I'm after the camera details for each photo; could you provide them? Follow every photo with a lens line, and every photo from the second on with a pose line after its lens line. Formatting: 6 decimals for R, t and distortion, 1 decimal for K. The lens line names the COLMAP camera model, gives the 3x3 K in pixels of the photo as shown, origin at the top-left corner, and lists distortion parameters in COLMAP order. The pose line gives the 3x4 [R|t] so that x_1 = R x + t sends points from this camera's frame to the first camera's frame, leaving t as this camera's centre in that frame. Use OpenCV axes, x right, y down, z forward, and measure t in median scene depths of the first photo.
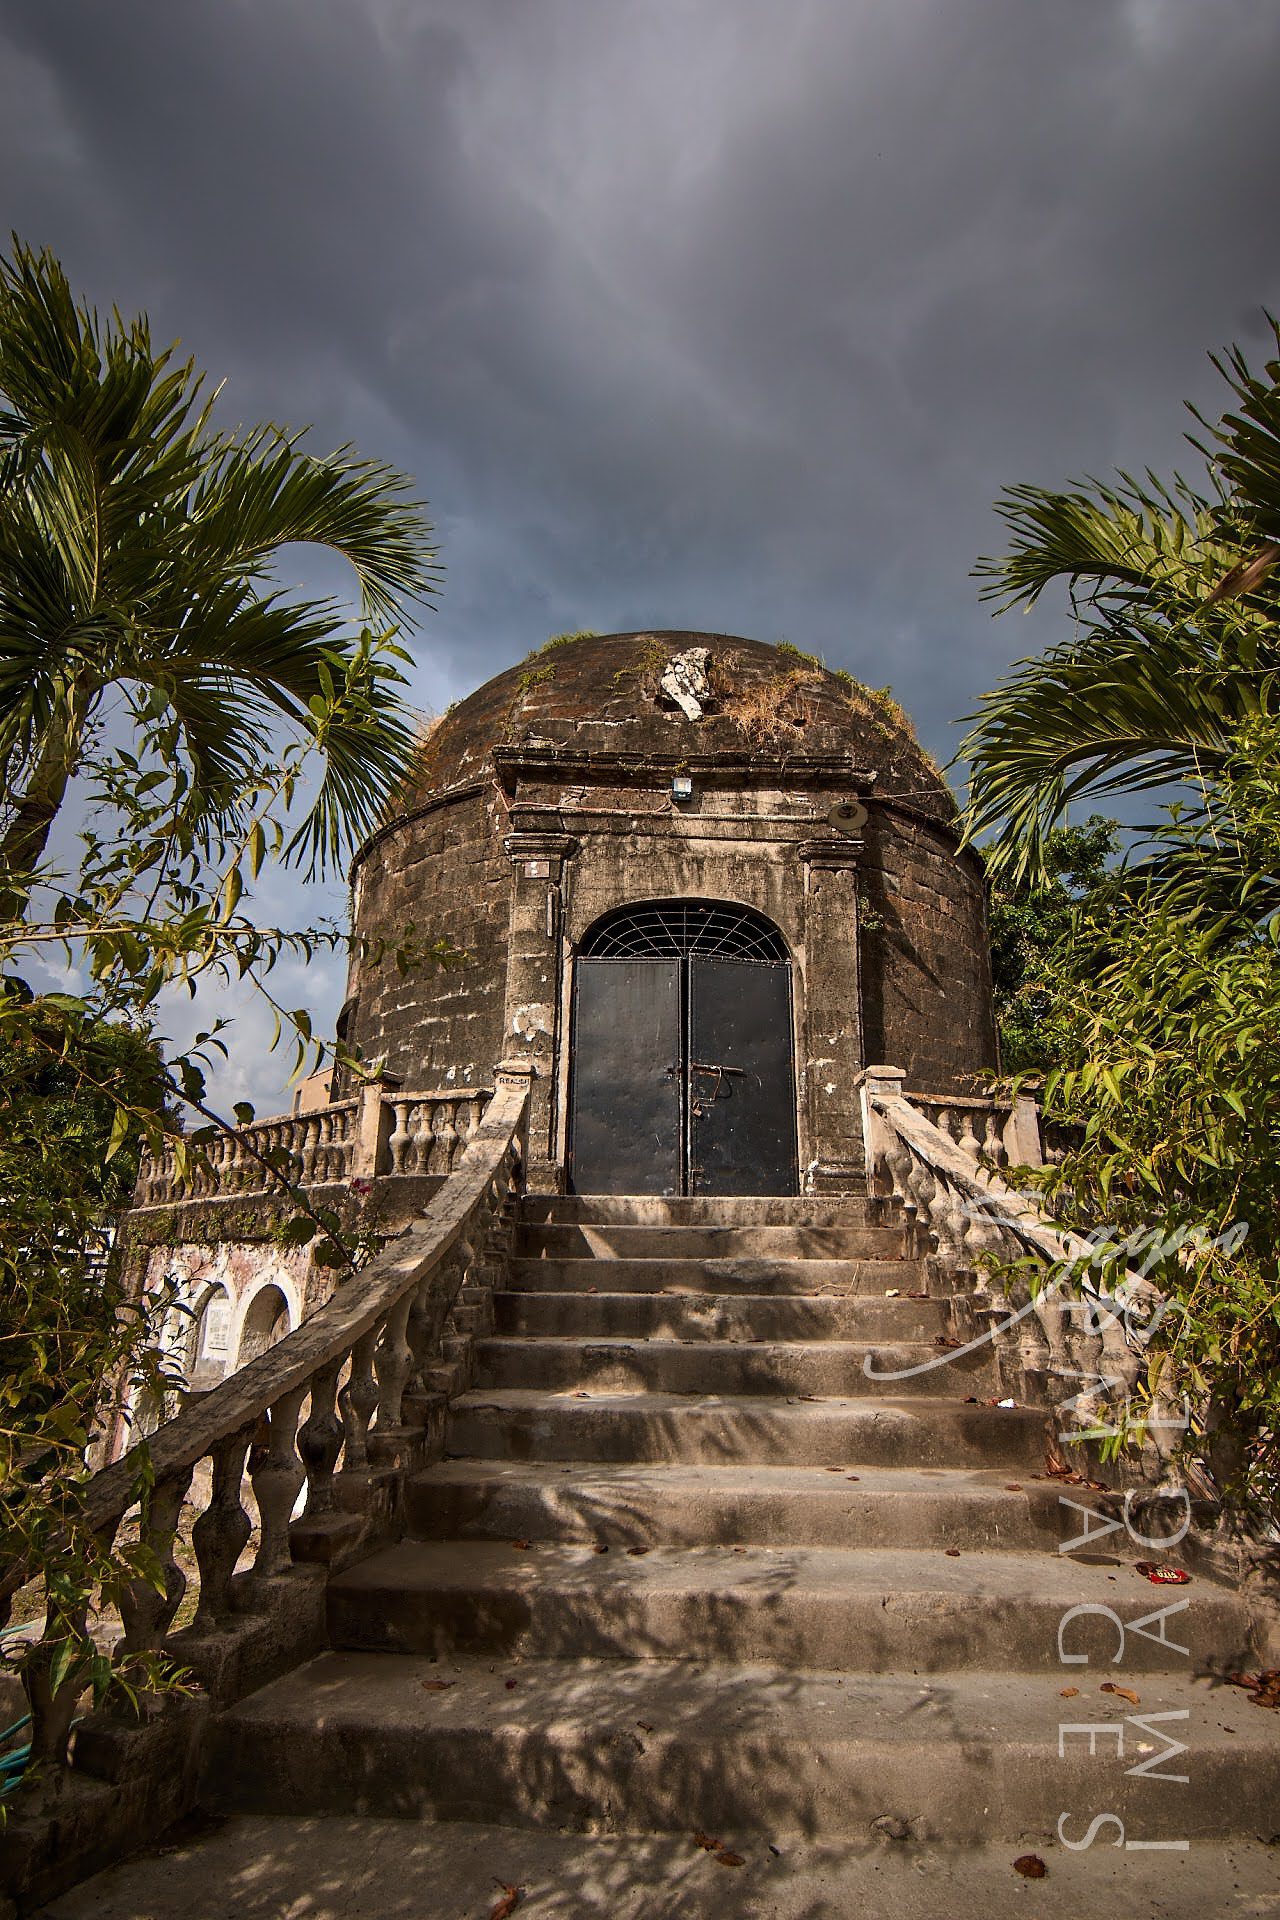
lens RADIAL K [[916.4, 0, 640.0], [0, 916.4, 960.0], [0, 0, 1]] dist [-0.009483, -0.006228]
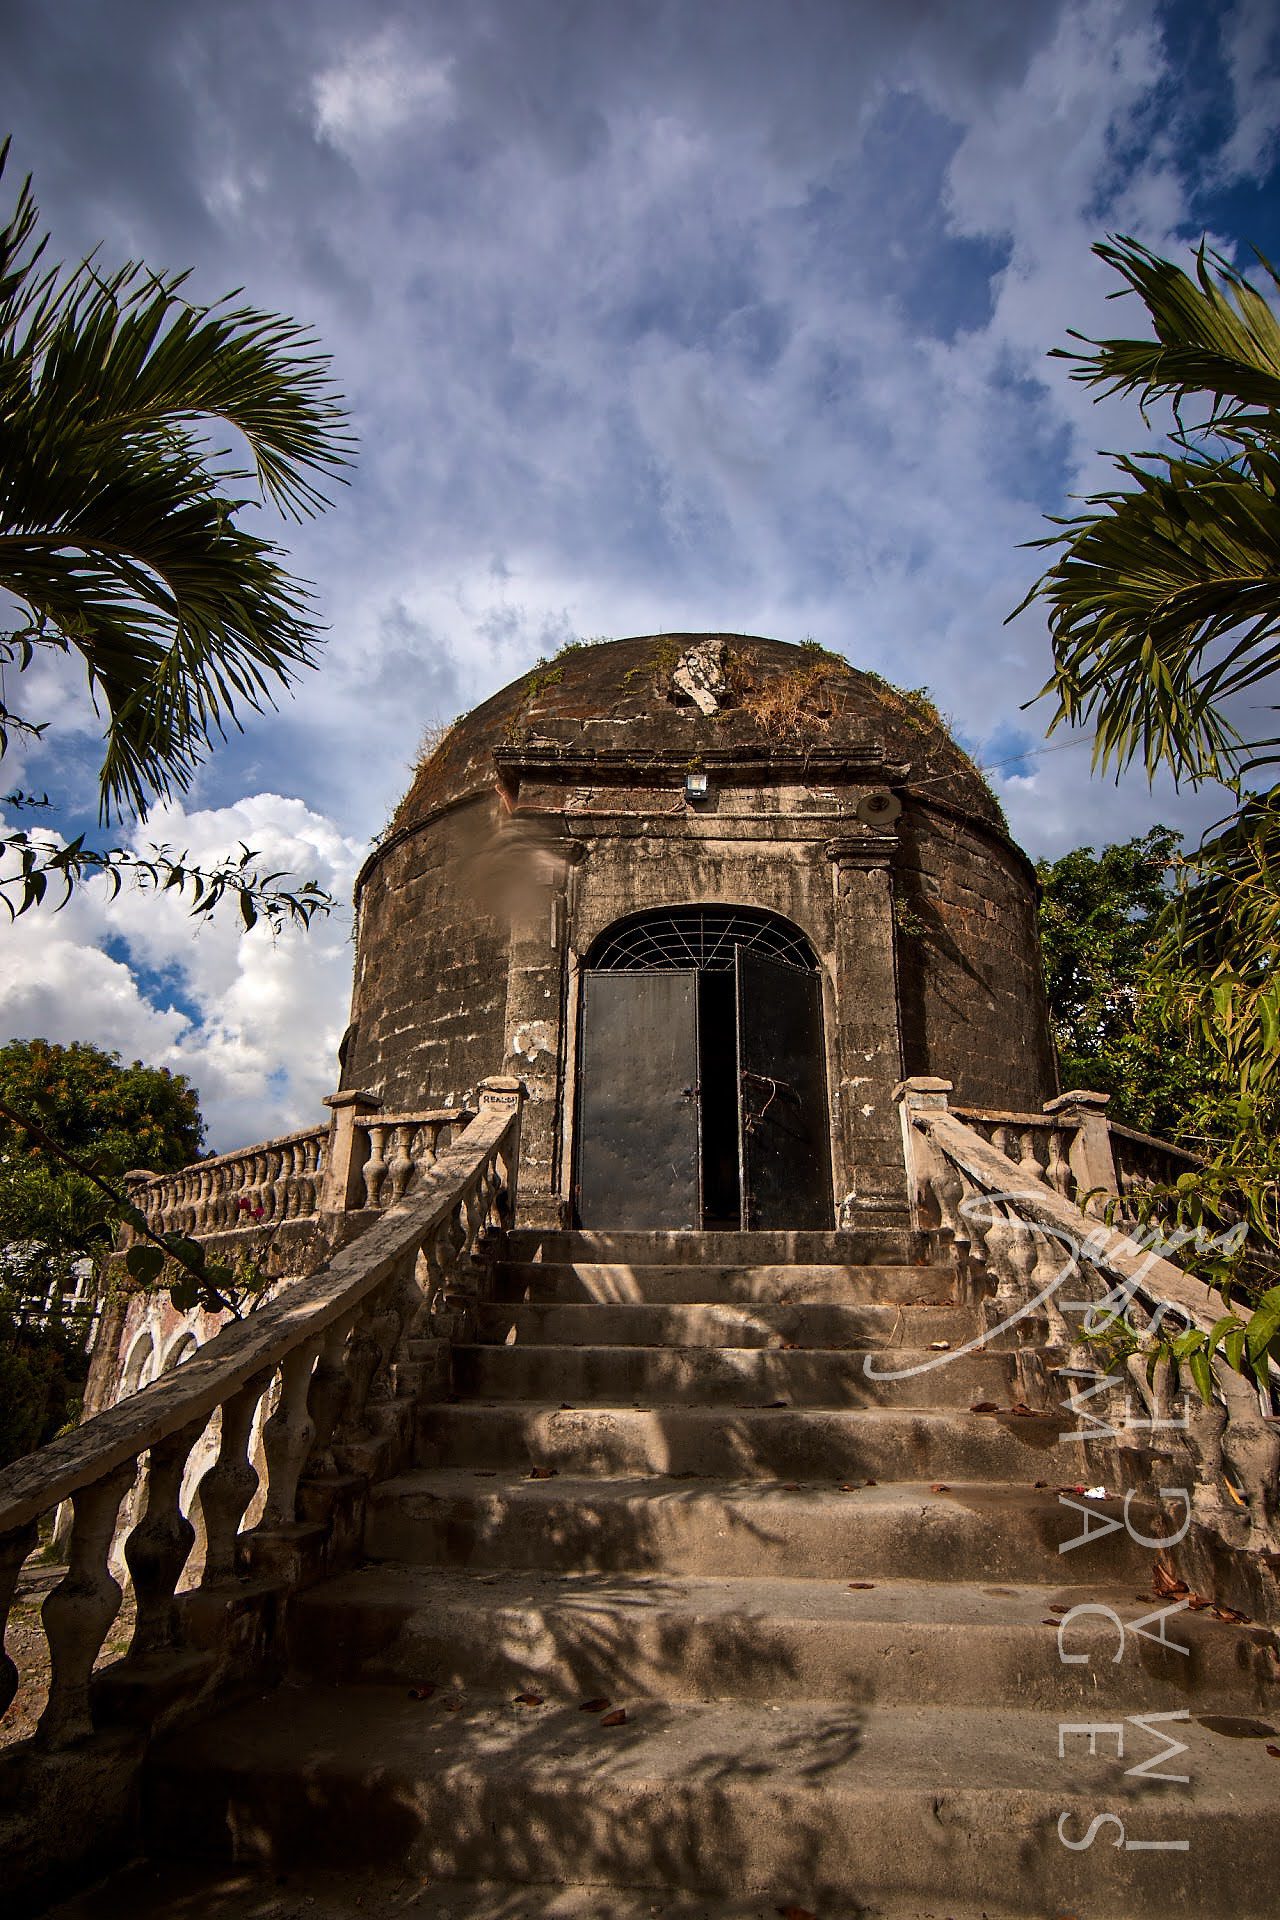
lens RADIAL K [[916.4, 0, 640.0], [0, 916.4, 960.0], [0, 0, 1]] dist [-0.009483, -0.006228]
pose [[0.998805, -0.018606, -0.045202, 0.028729], [0.016385, 0.998663, -0.049020, 0.032634], [0.046054, 0.048221, 0.997774, 0.091722]]
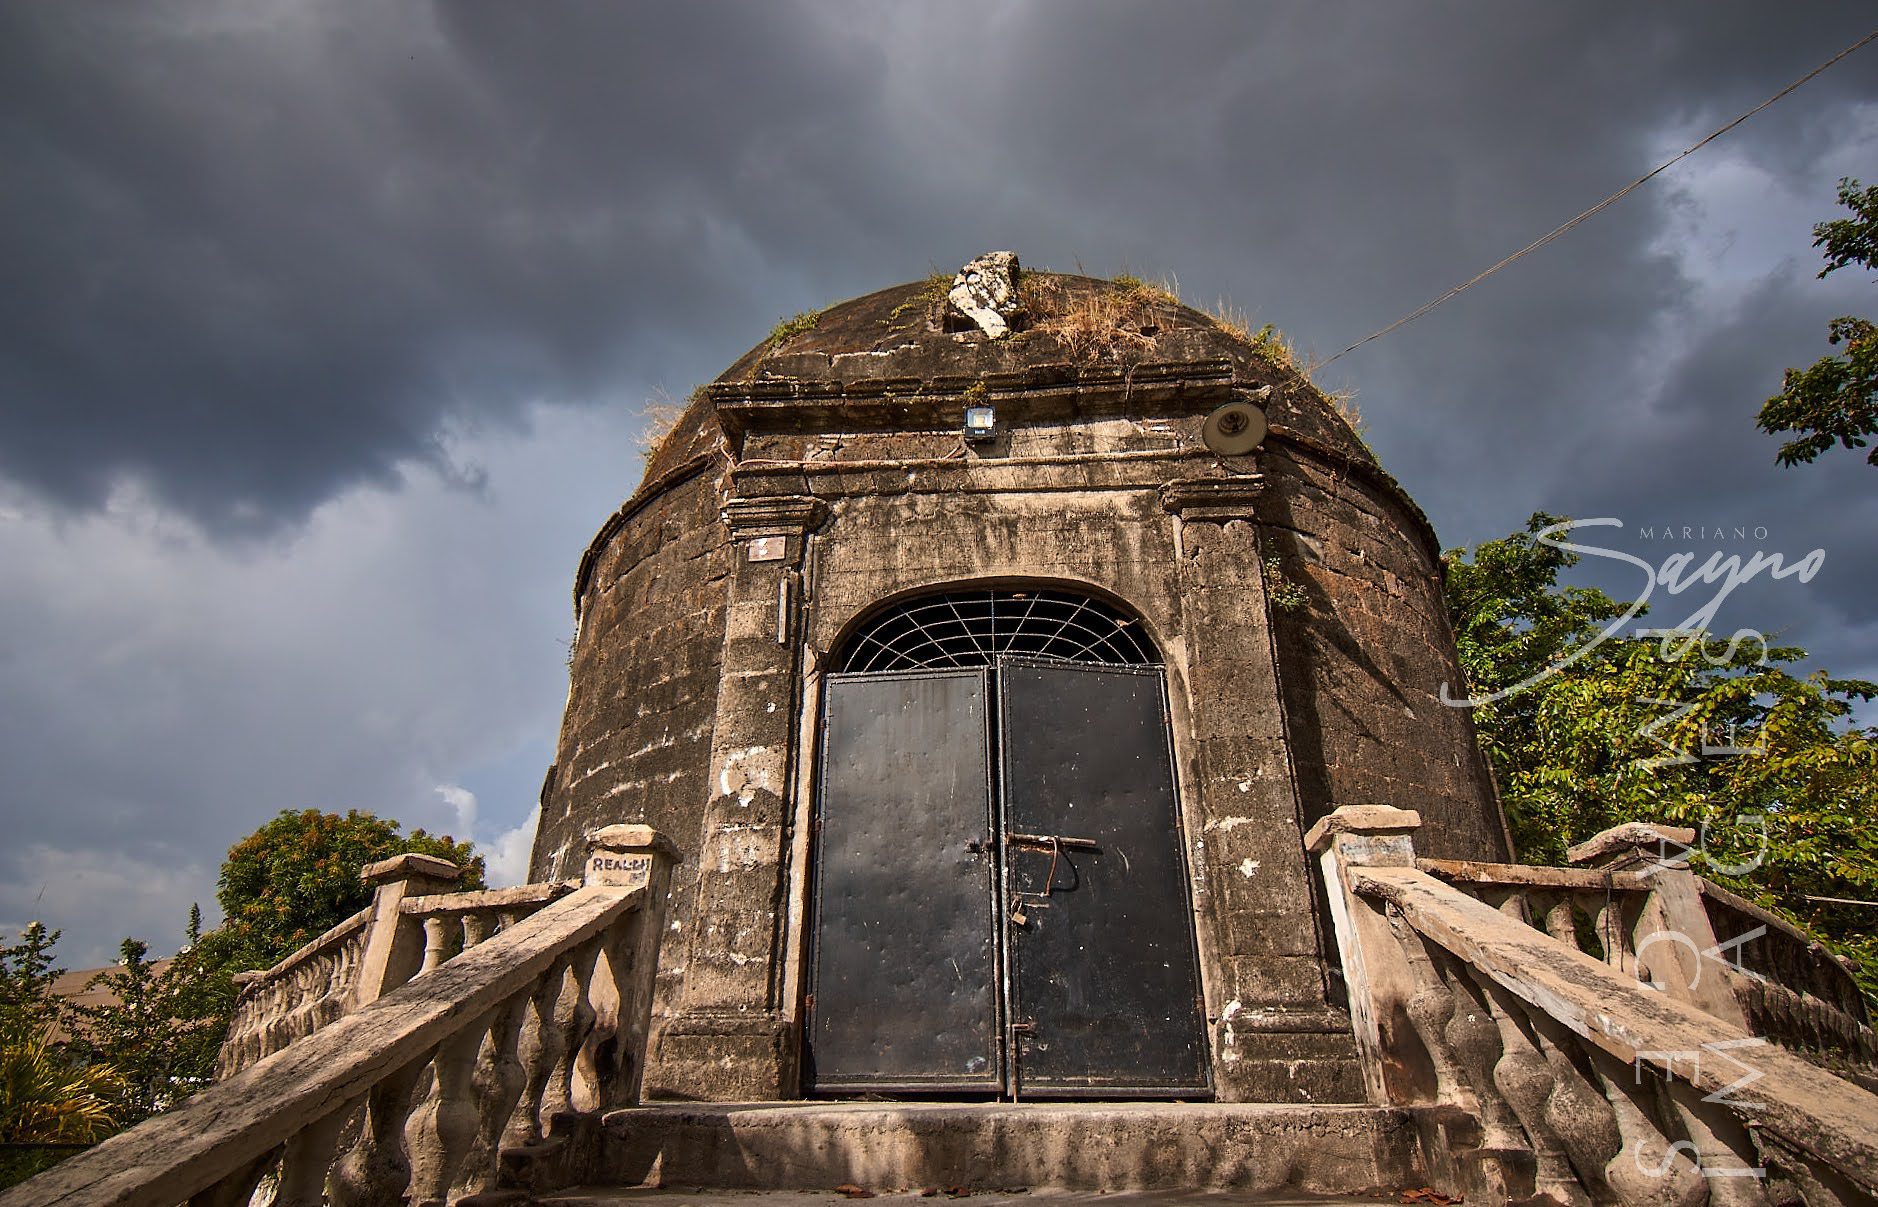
lens RADIAL K [[915.0, 0, 937.1], [0, 915.0, 617.2], [0, 0, 1]] dist [-0.013869, -0.000493]
pose [[0.995018, -0.057446, -0.081479, 0.064022], [0.043908, 0.986274, -0.159171, 0.063410], [0.089504, 0.154800, 0.983883, 0.369662]]
